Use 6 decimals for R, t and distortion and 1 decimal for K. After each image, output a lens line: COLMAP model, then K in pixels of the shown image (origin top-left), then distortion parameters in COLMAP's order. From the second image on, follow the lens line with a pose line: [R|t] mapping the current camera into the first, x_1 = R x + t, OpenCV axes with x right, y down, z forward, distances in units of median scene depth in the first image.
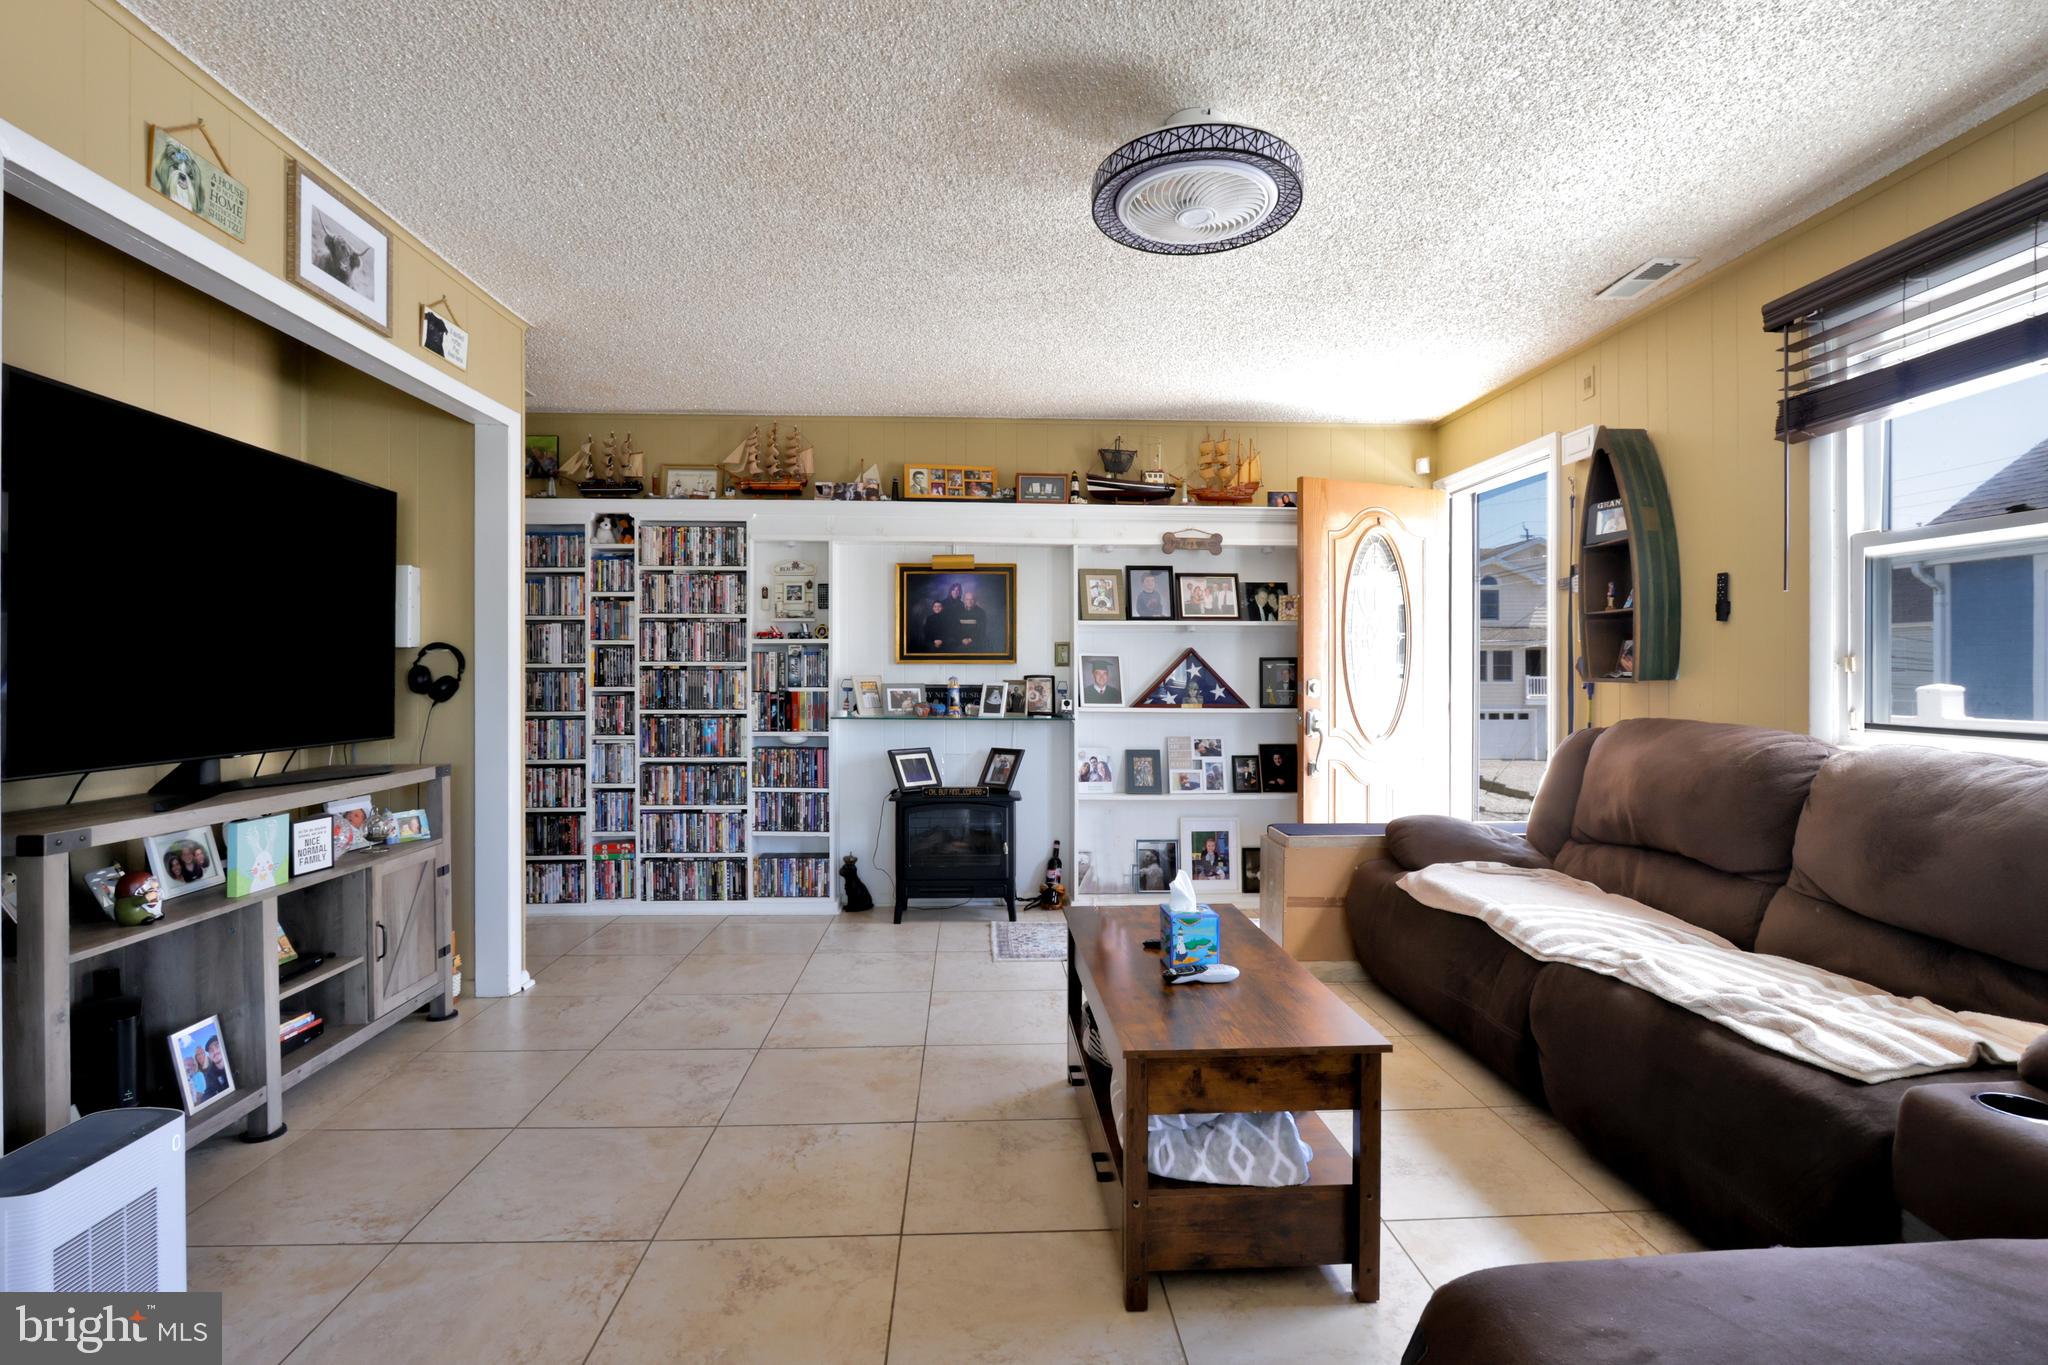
lens RADIAL K [[974.1, 0, 1021.7], [0, 974.1, 673.3], [0, 0, 1]] dist [-0.020275, 0.007045]
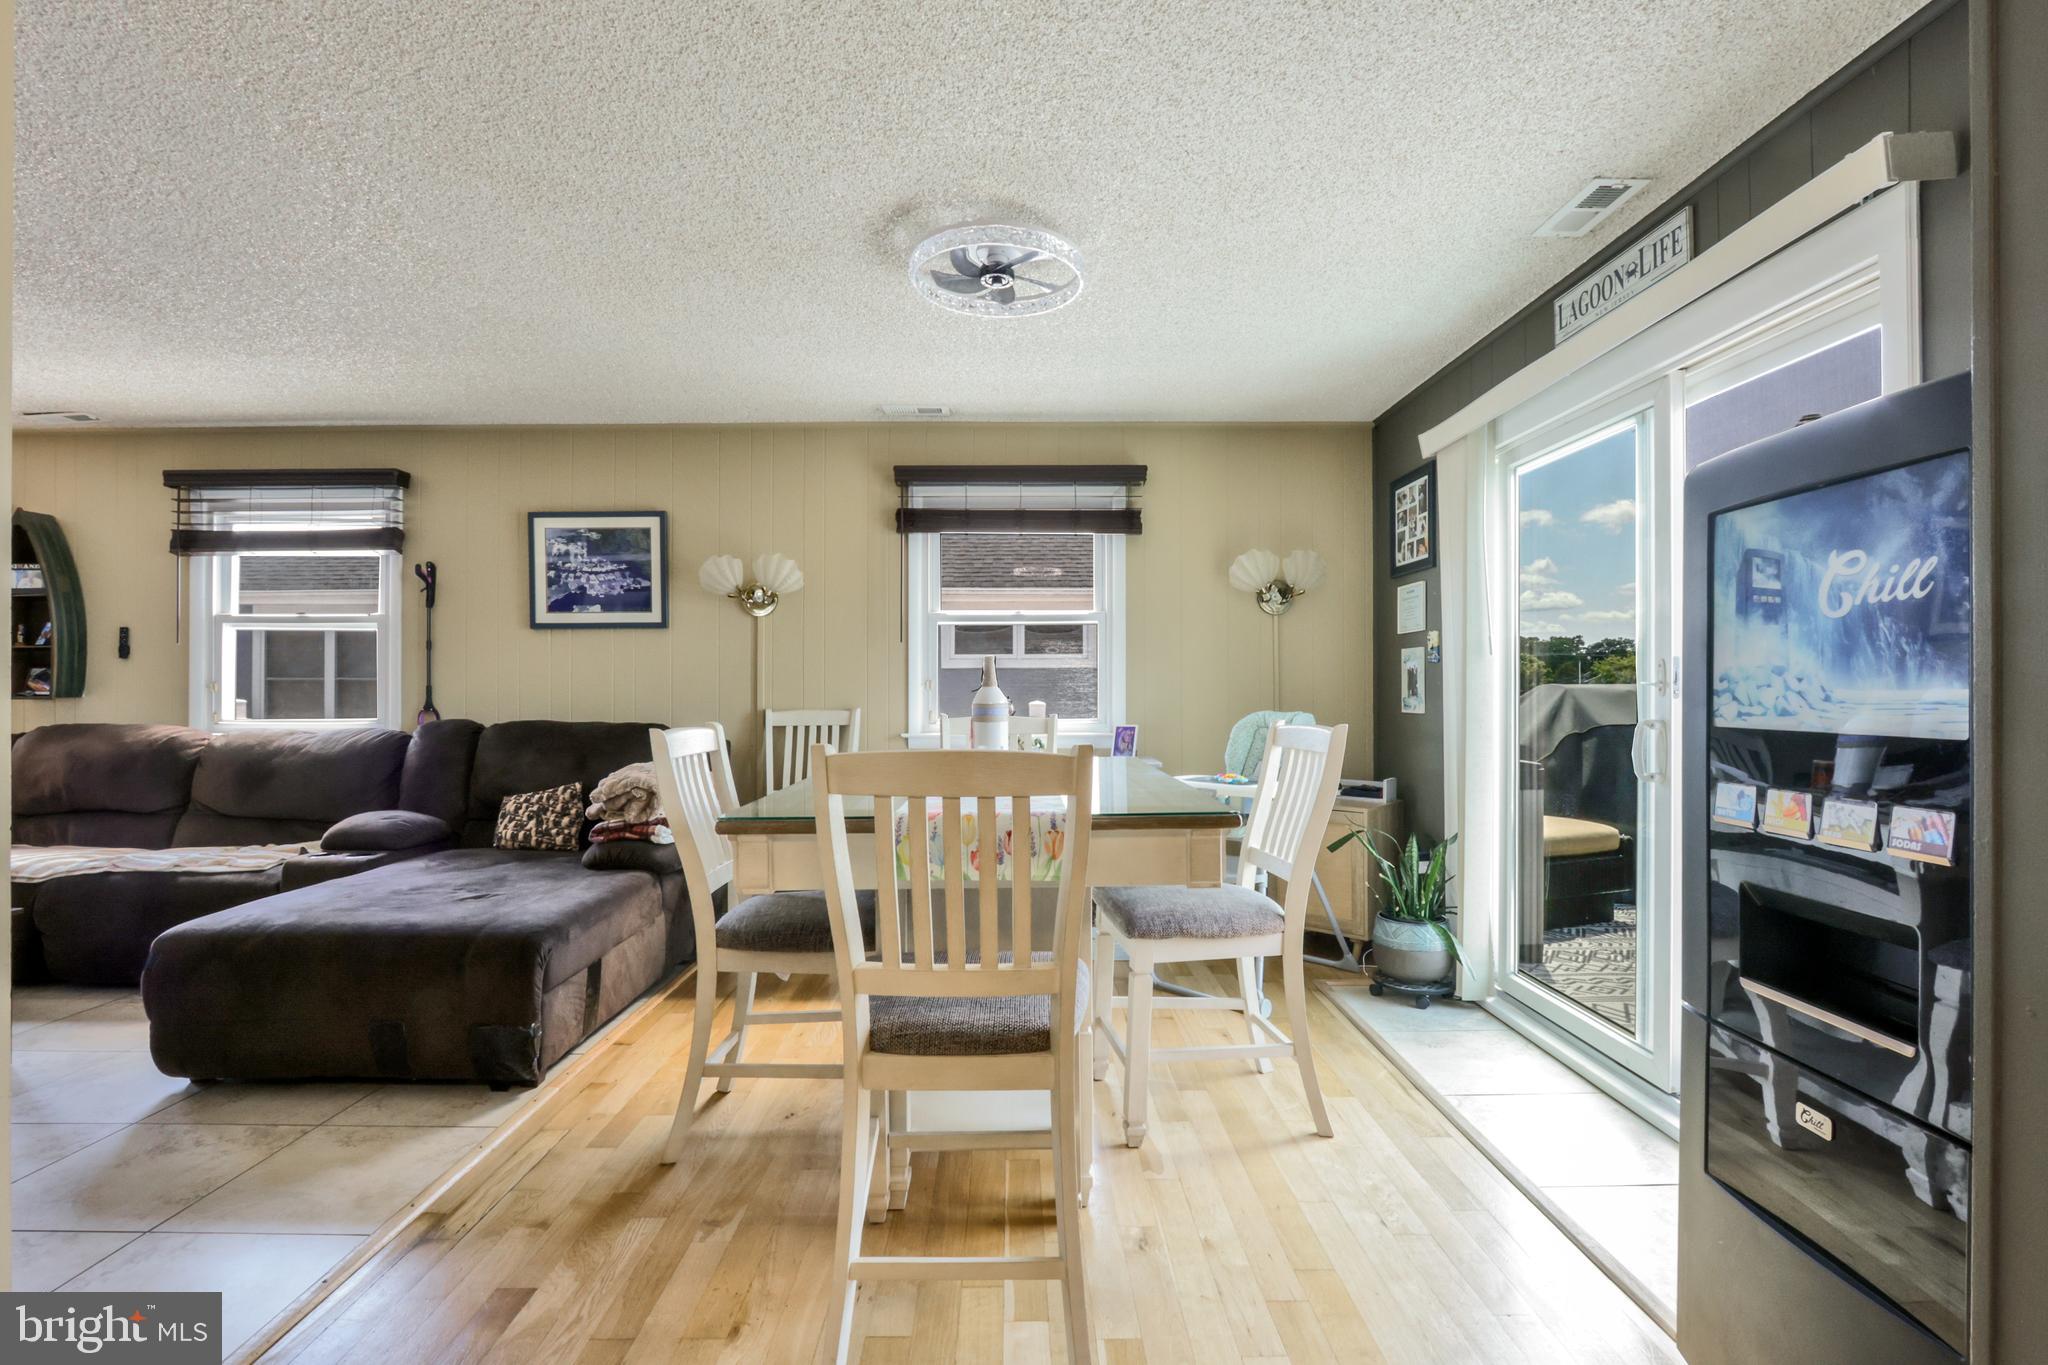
lens RADIAL K [[943.8, 0, 1020.3], [0, 943.8, 685.4], [0, 0, 1]] dist [-0.018626, 0.000470]
pose [[0.046957, 0.003694, 0.998890, -0.457974], [0.001331, 0.999992, -0.003761, -0.002717], [-0.998896, 0.001506, 0.046951, -0.331518]]
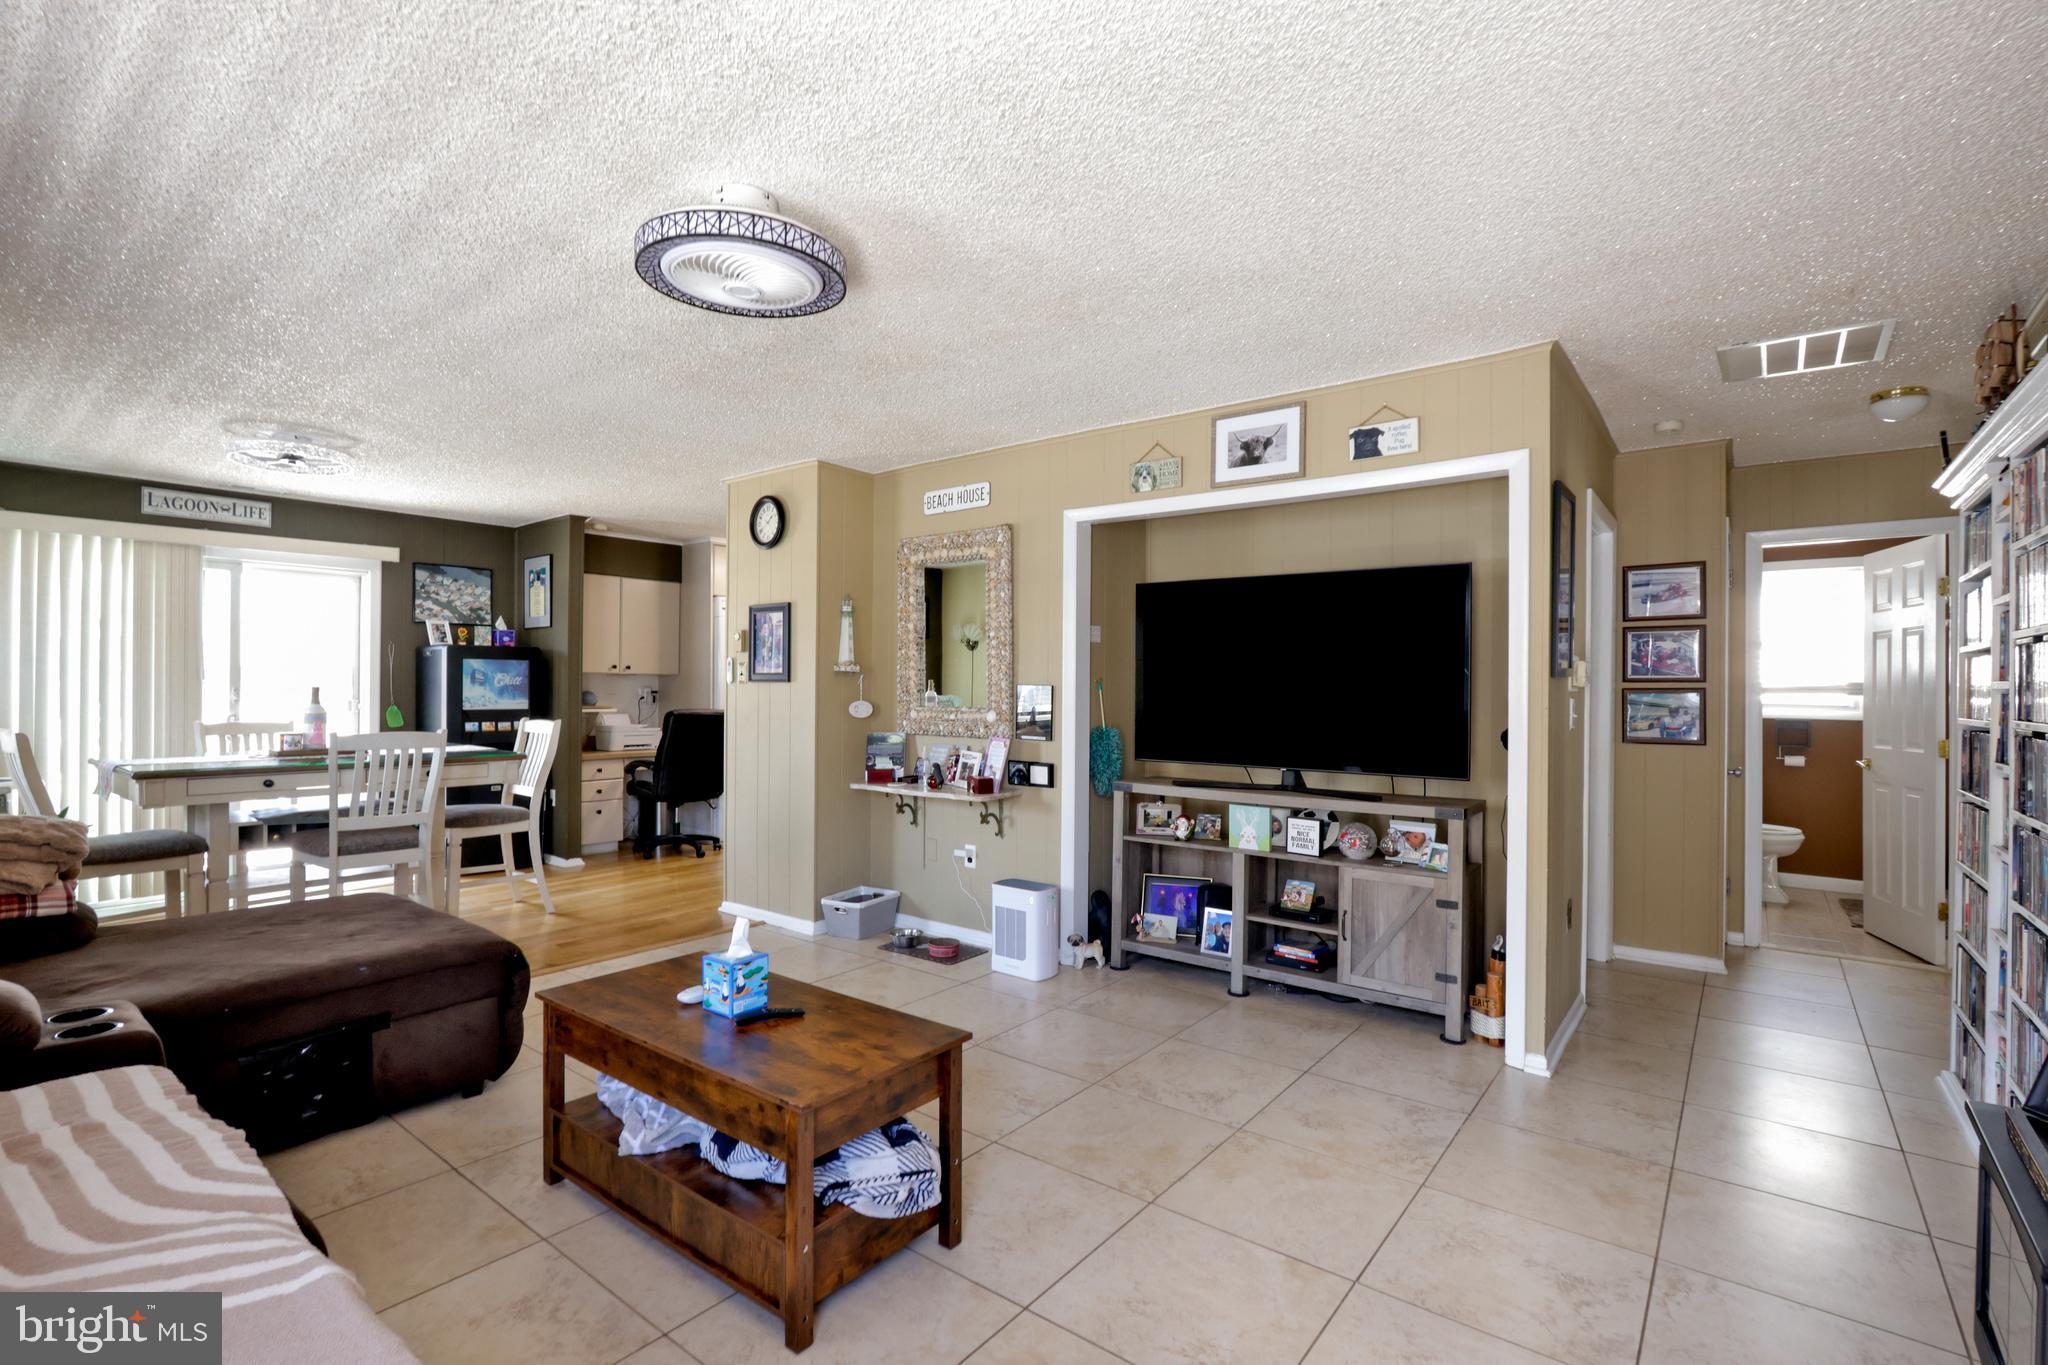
lens RADIAL K [[934.5, 0, 1024.0], [0, 934.5, 682.5], [0, 0, 1]] dist [-0.016198, 0.000986]
pose [[-0.655917, -0.008925, -0.754780, 0.361620], [-0.007019, 0.999959, -0.005725, -0.026639], [0.754800, 0.001543, -0.655953, 0.940138]]
